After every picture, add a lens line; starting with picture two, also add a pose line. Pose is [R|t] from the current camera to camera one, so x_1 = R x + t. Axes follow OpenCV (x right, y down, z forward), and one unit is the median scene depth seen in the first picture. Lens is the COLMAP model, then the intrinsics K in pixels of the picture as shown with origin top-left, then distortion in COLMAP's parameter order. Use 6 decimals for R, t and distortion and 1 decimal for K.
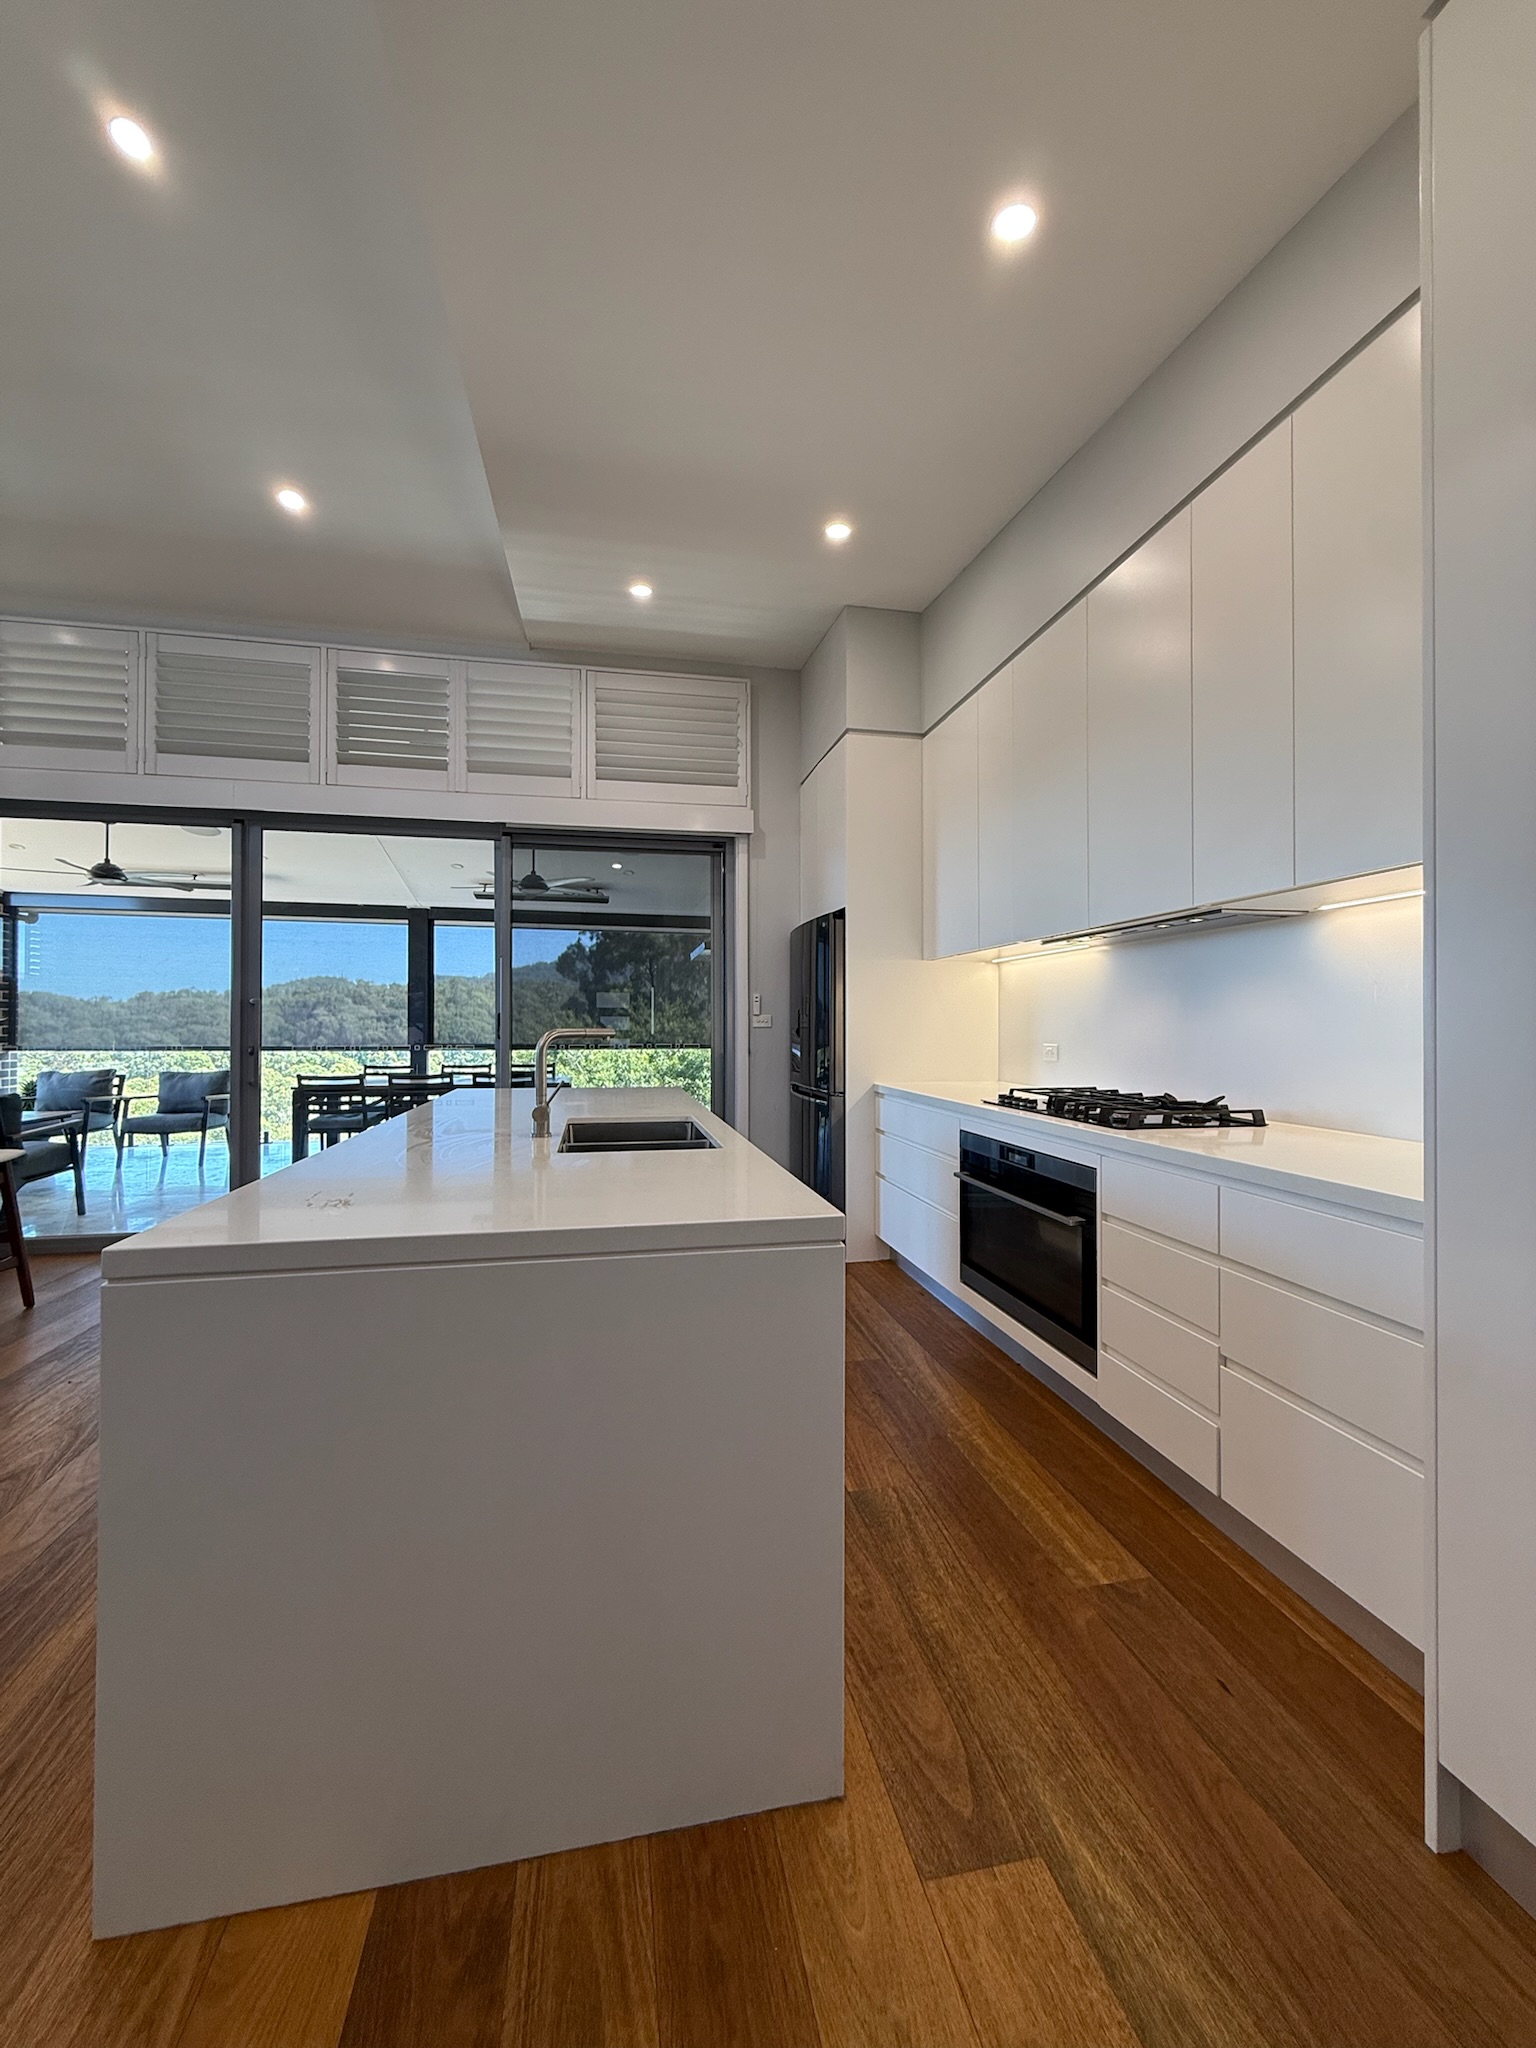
lens RADIAL K [[817.8, 0, 767.3], [0, 817.8, 1017.6], [0, 0, 1]] dist [0.001995, 0.000351]
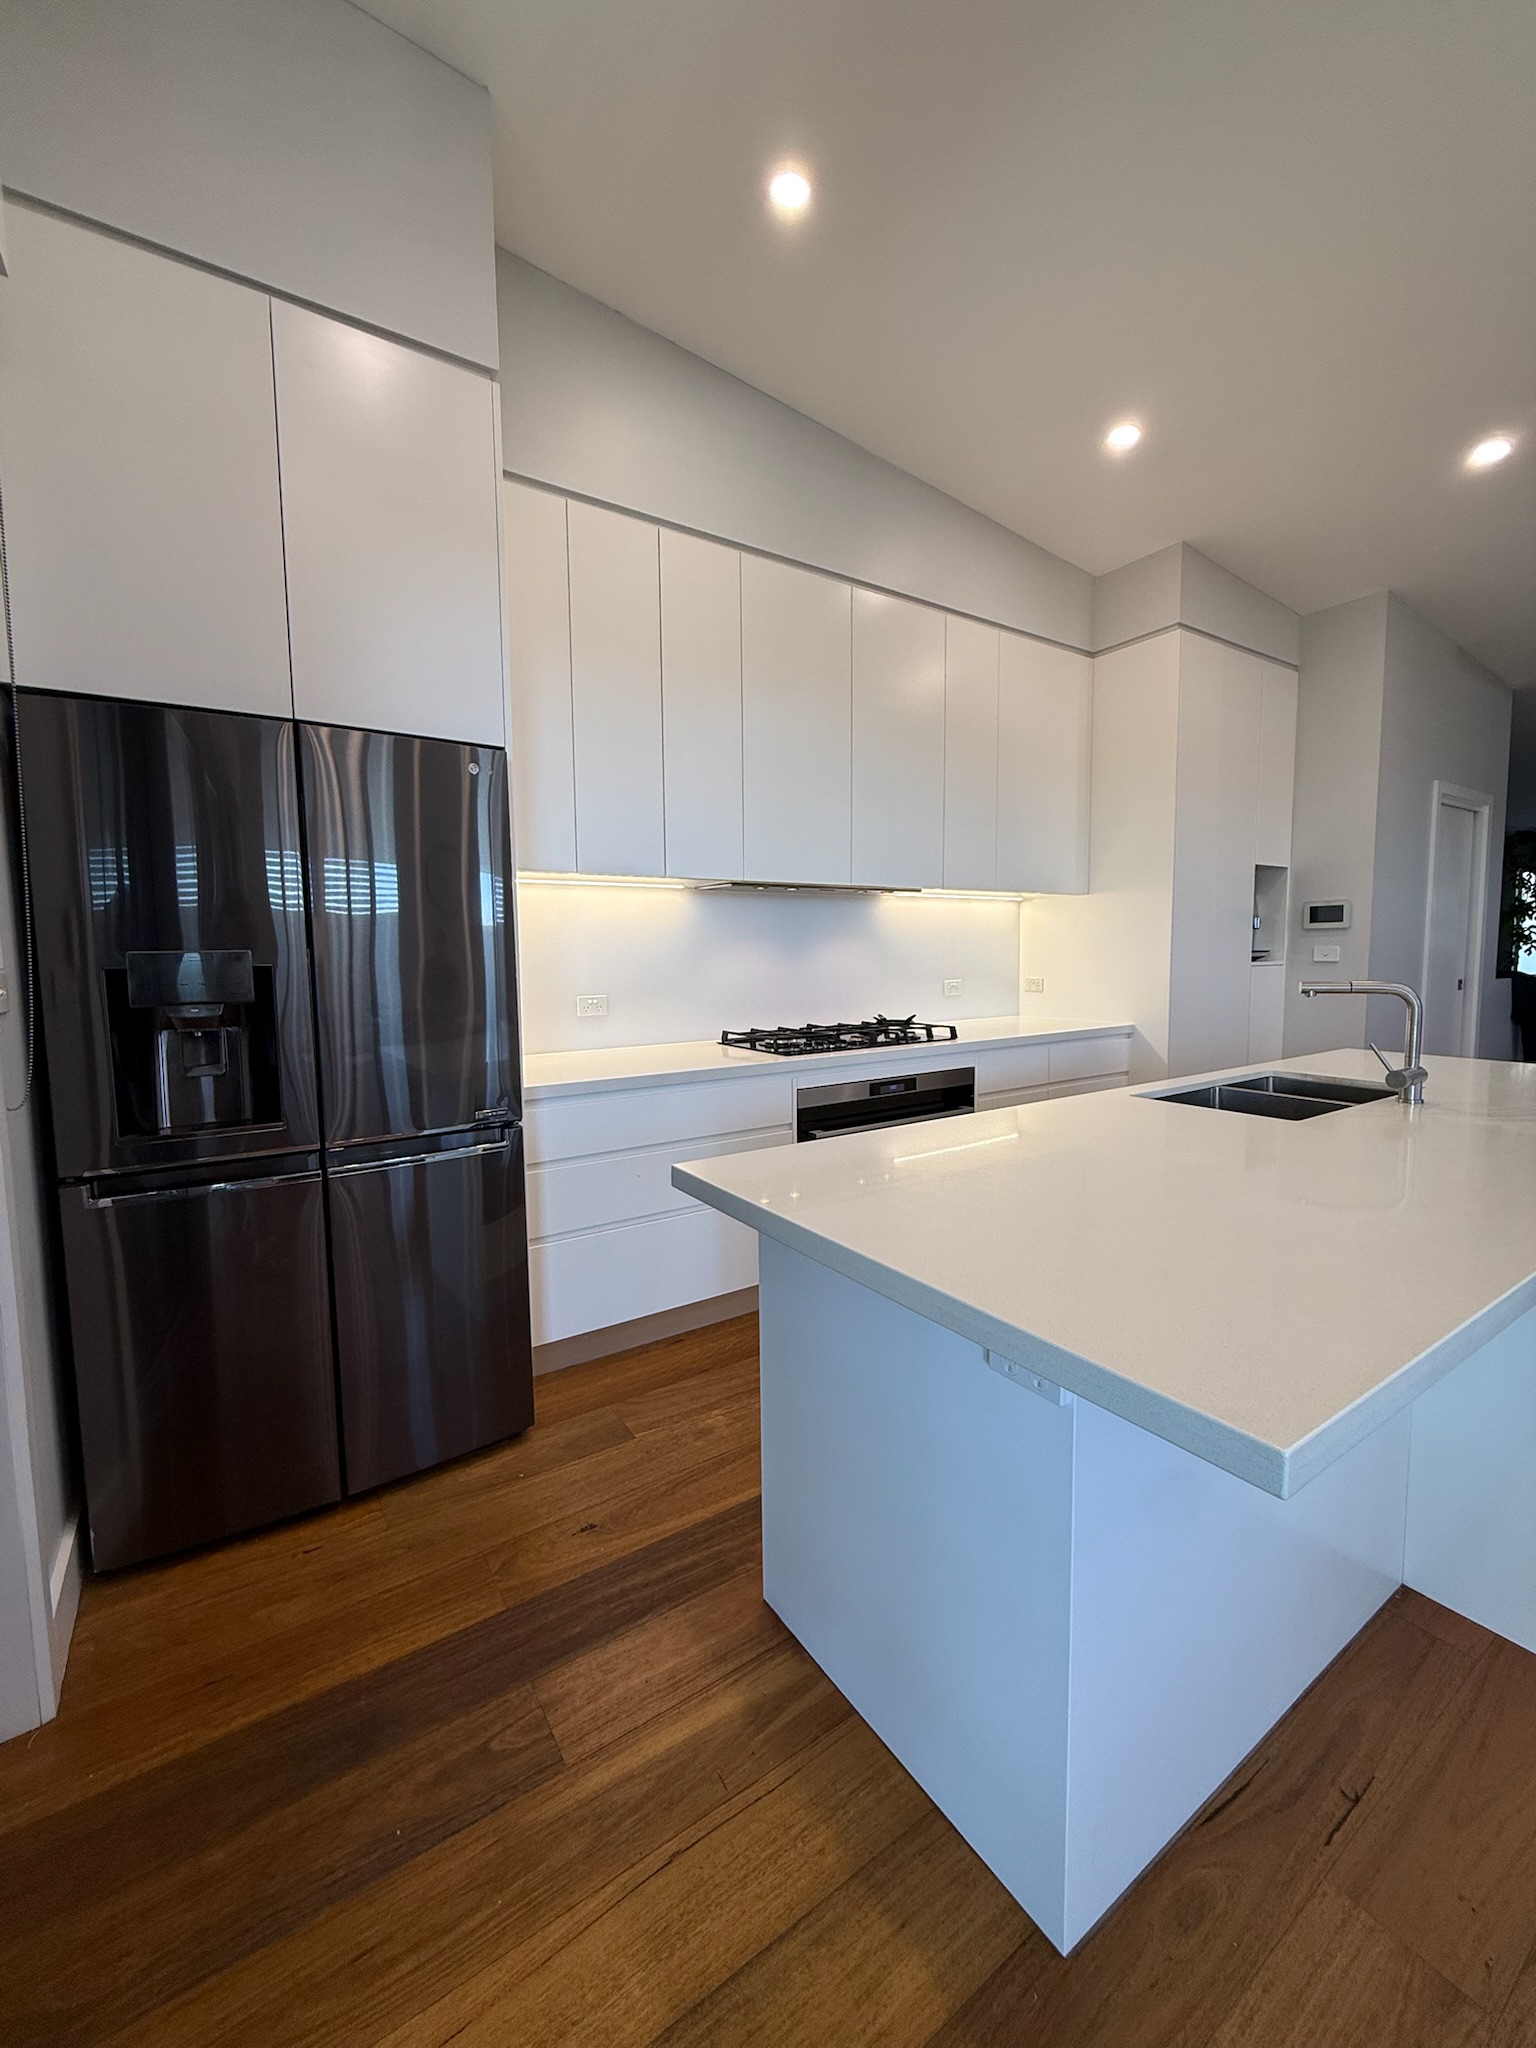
lens RADIAL K [[815.7, 0, 766.9], [0, 815.7, 1019.3], [0, 0, 1]] dist [0.000580, -0.000321]
pose [[-0.379063, -0.076121, 0.922235, -0.634792], [-0.002240, 0.996683, 0.081345, -0.015289], [-0.925368, 0.028769, -0.377976, 1.498868]]
